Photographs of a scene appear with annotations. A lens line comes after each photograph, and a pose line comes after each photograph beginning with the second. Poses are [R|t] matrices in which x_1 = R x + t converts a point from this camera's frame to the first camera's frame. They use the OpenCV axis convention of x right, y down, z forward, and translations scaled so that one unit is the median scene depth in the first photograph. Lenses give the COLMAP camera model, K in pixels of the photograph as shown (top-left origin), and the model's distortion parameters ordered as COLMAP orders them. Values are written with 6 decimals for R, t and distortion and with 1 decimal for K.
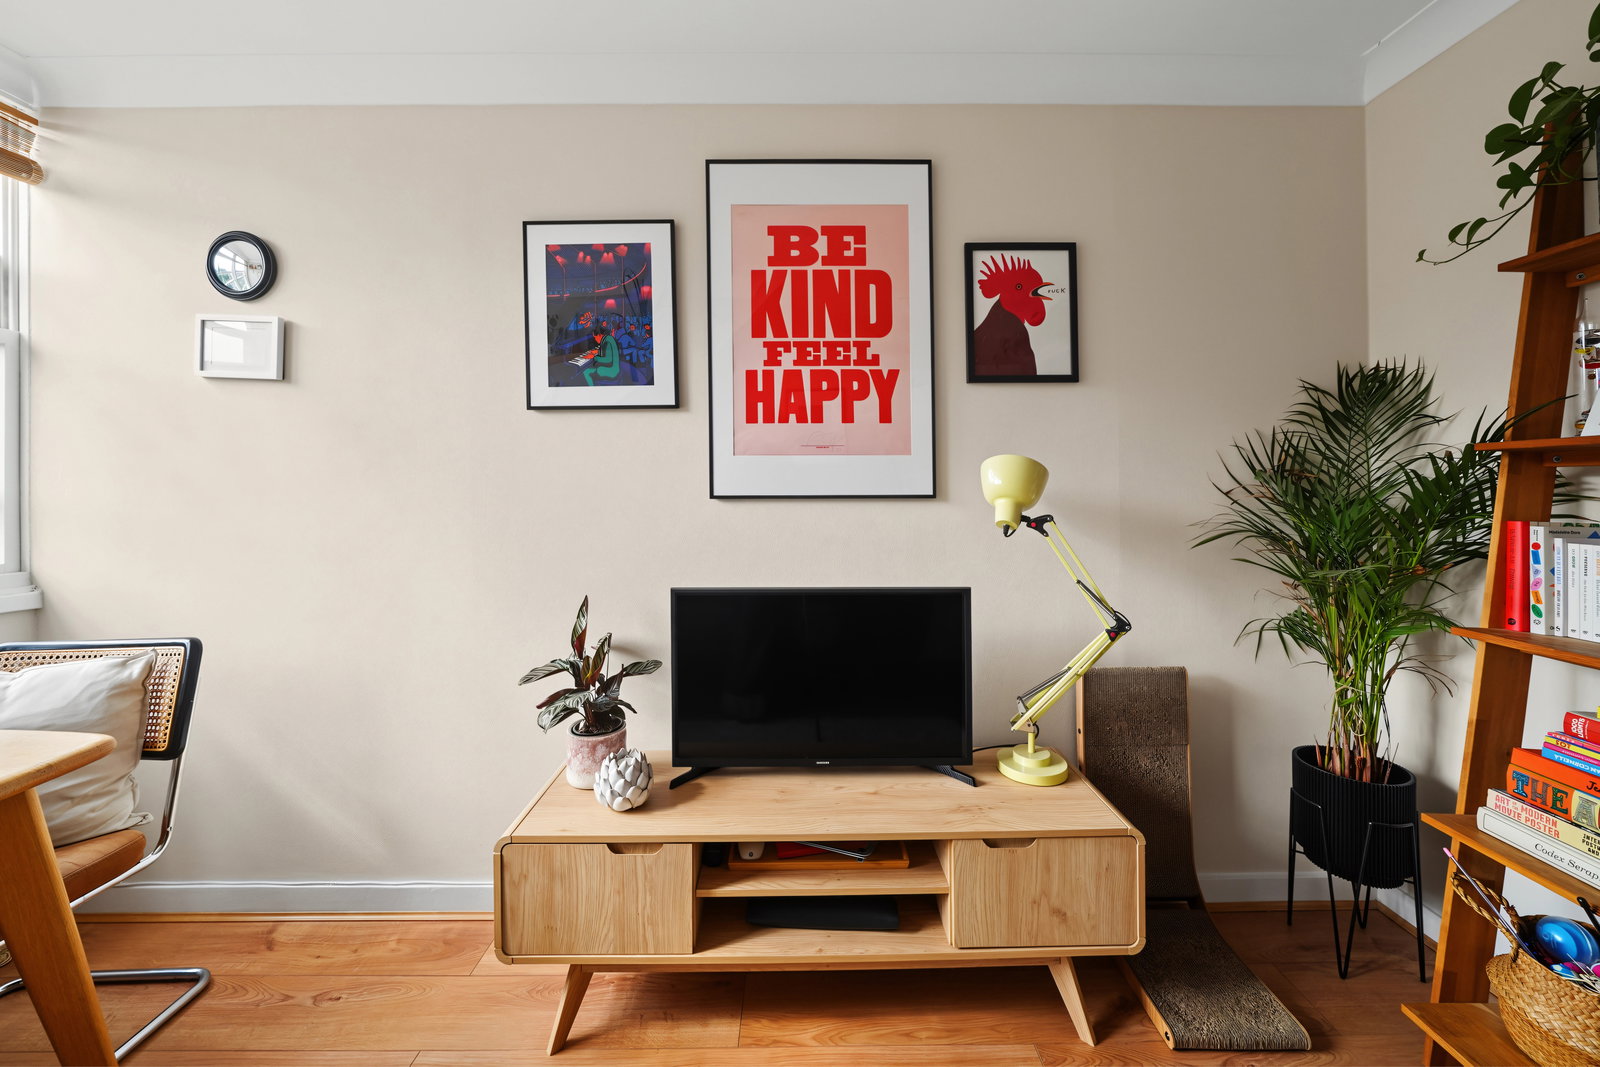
lens RADIAL K [[609.2, 0, 804.2], [0, 609.2, 478.9], [0, 0, 1]] dist [-0.004886, 0.000485]
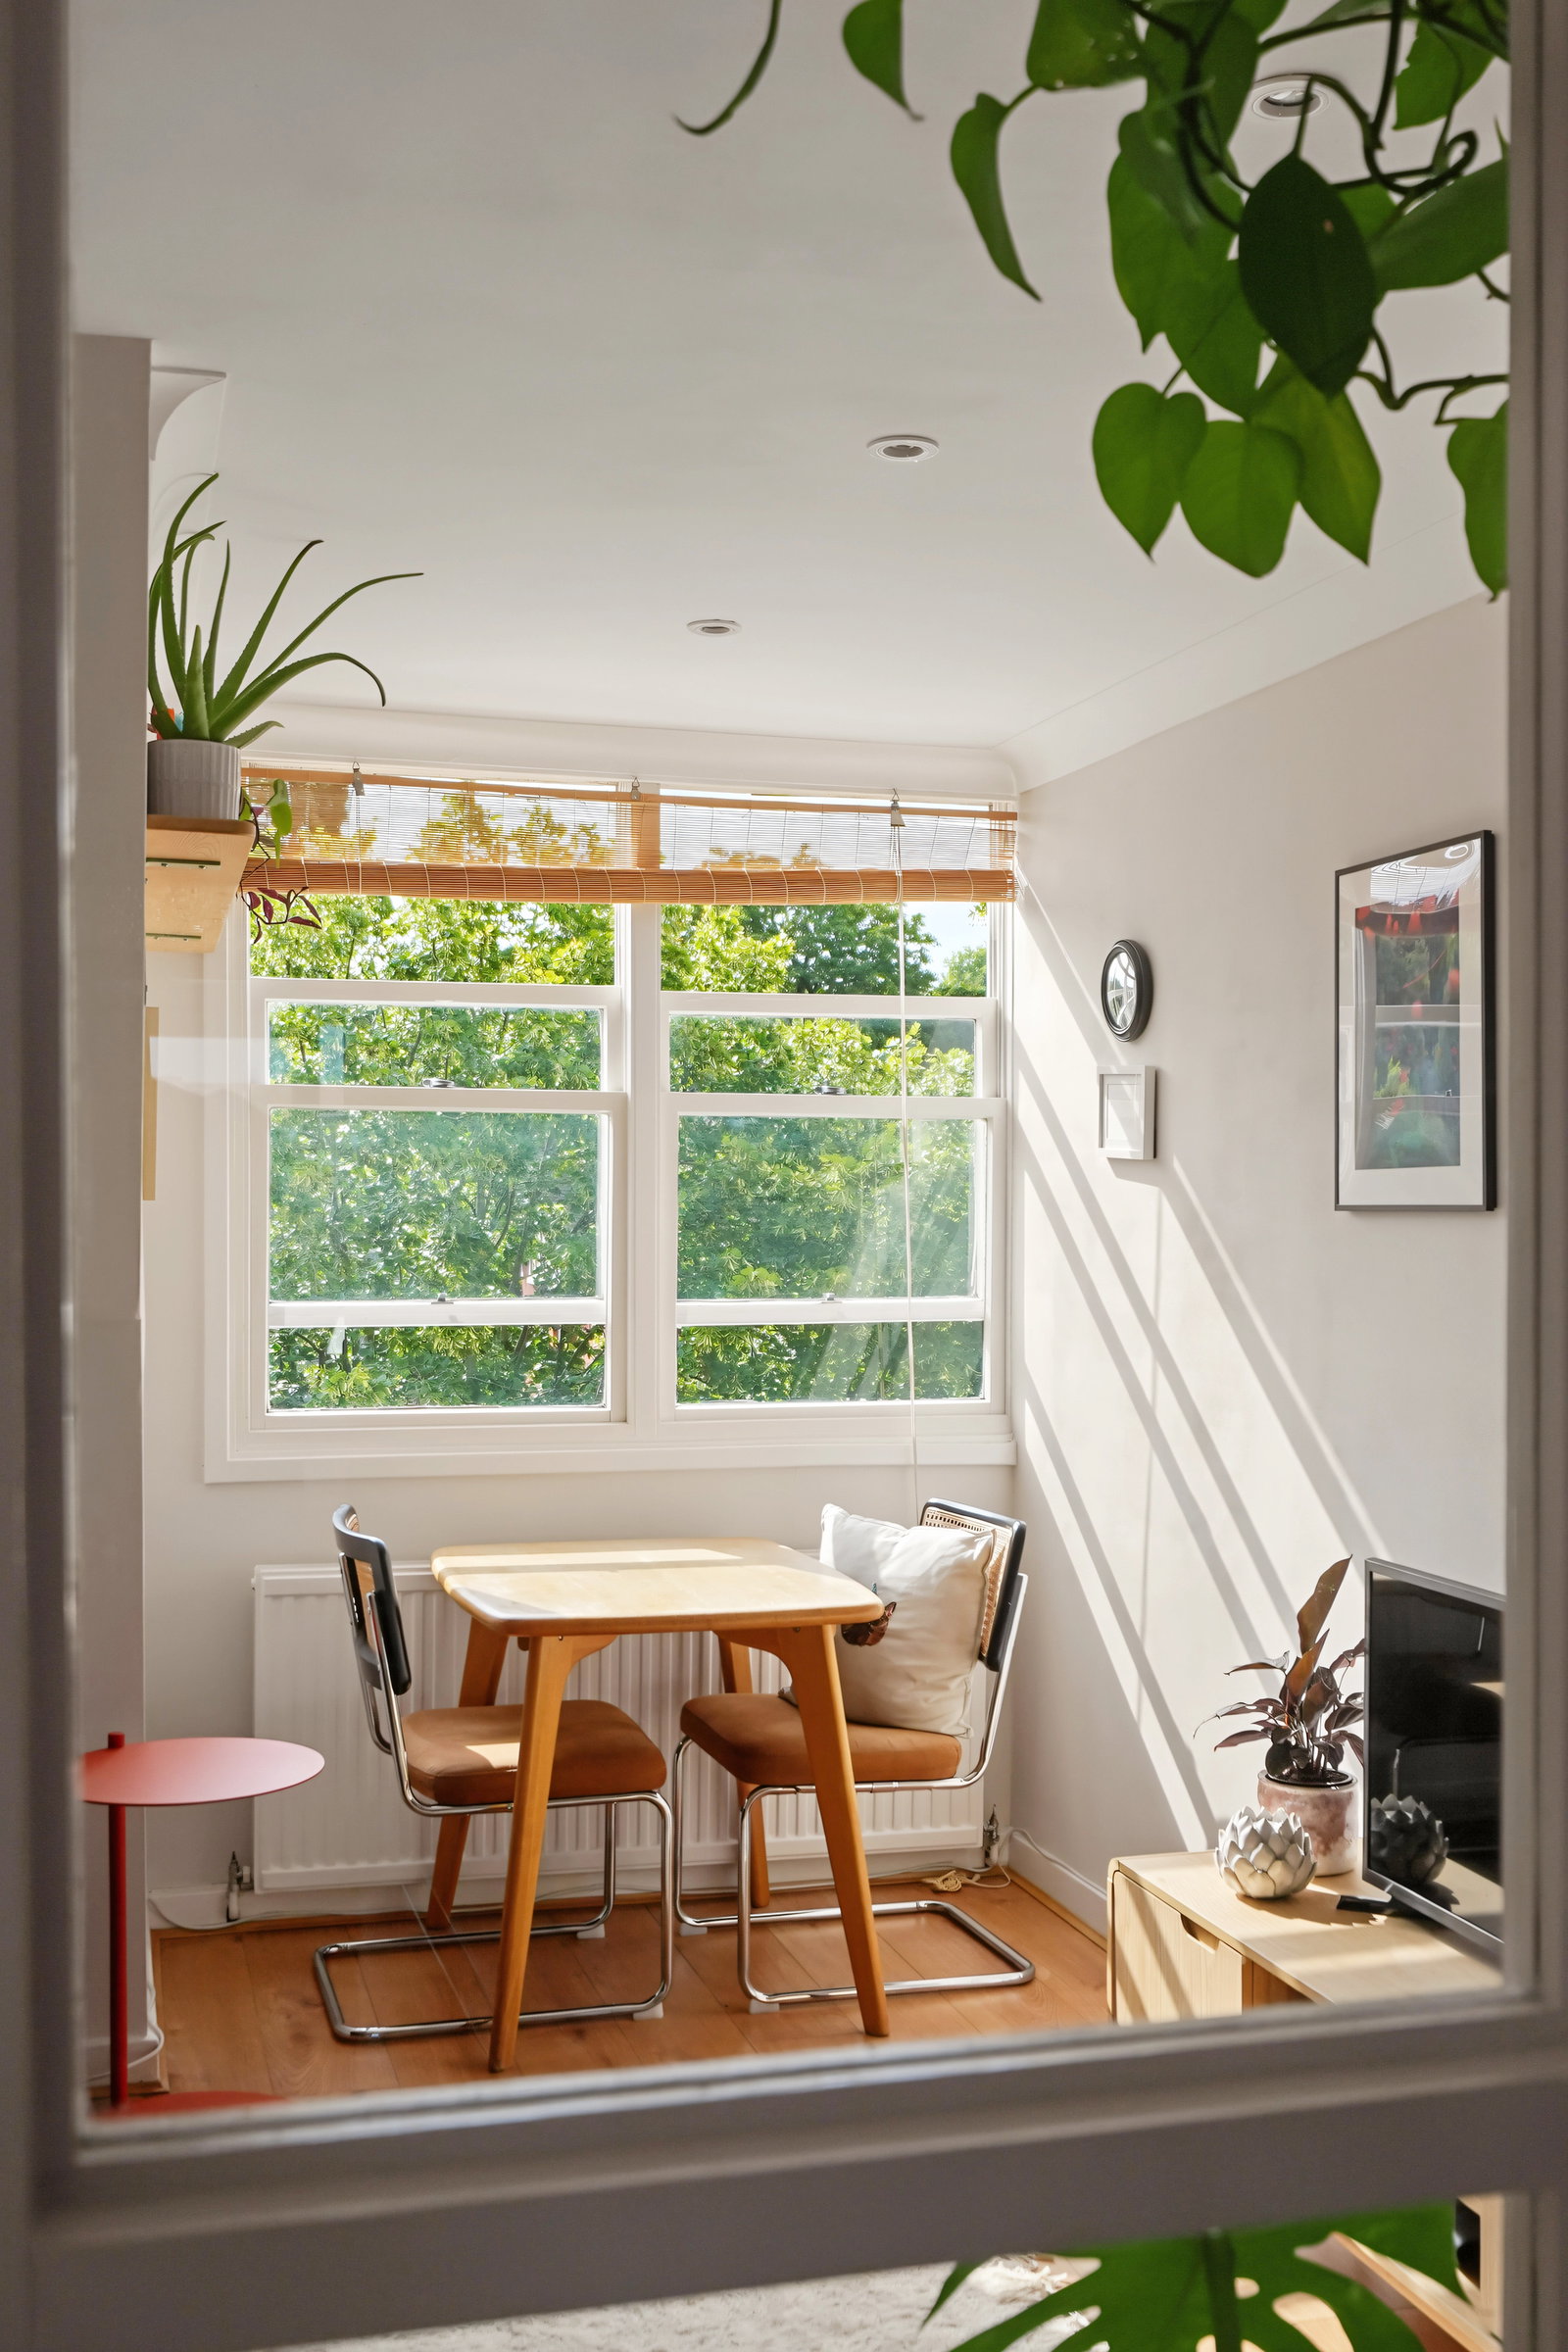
lens RADIAL K [[2446.7, 0, 783.0], [0, 2446.7, 1182.7], [0, 0, 1]] dist [0.002542, 0.000000]
pose [[0.263041, 0.003802, -0.964777, 1.560006], [0.005737, 0.999968, 0.005505, -0.153026], [0.964768, -0.006983, 0.263011, -0.077322]]
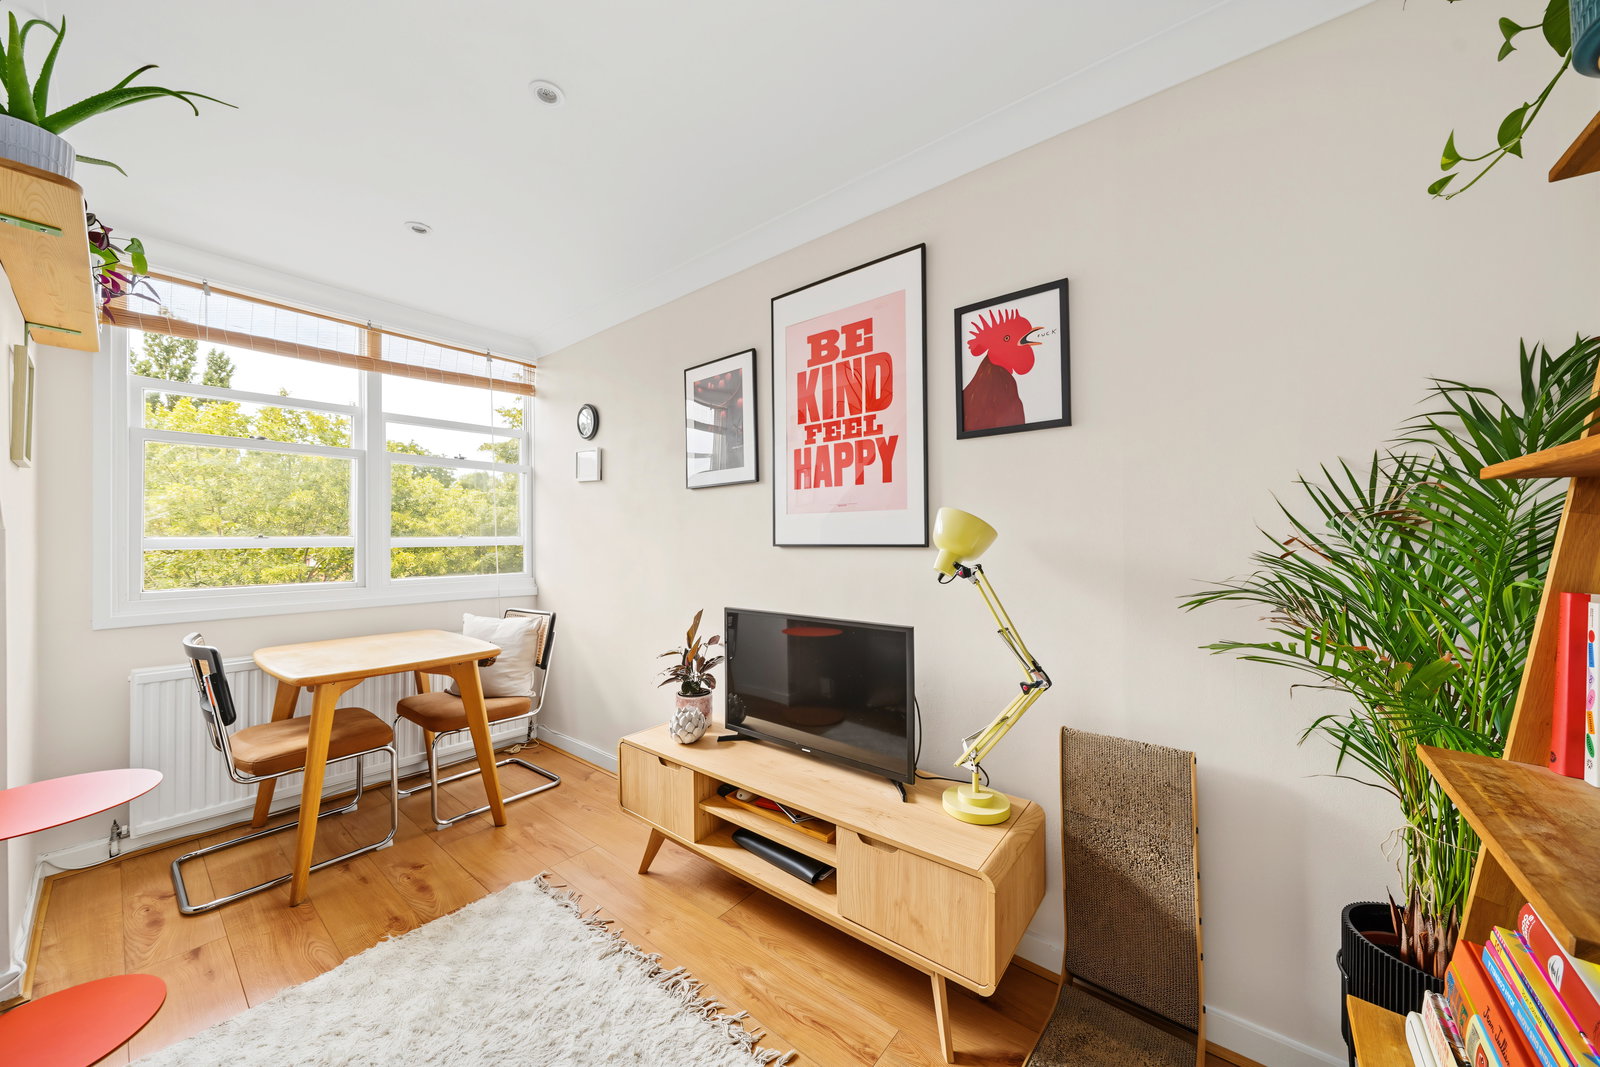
lens RADIAL K [[566.9, 0, 795.4], [0, 566.9, 529.4], [0, 0, 1]] dist [-0.001358, -0.000024]
pose [[0.765655, -0.011210, -0.643153, 0.698814], [0.013165, 0.999912, -0.001756, -0.002502], [0.643116, -0.007122, 0.765735, 0.055299]]
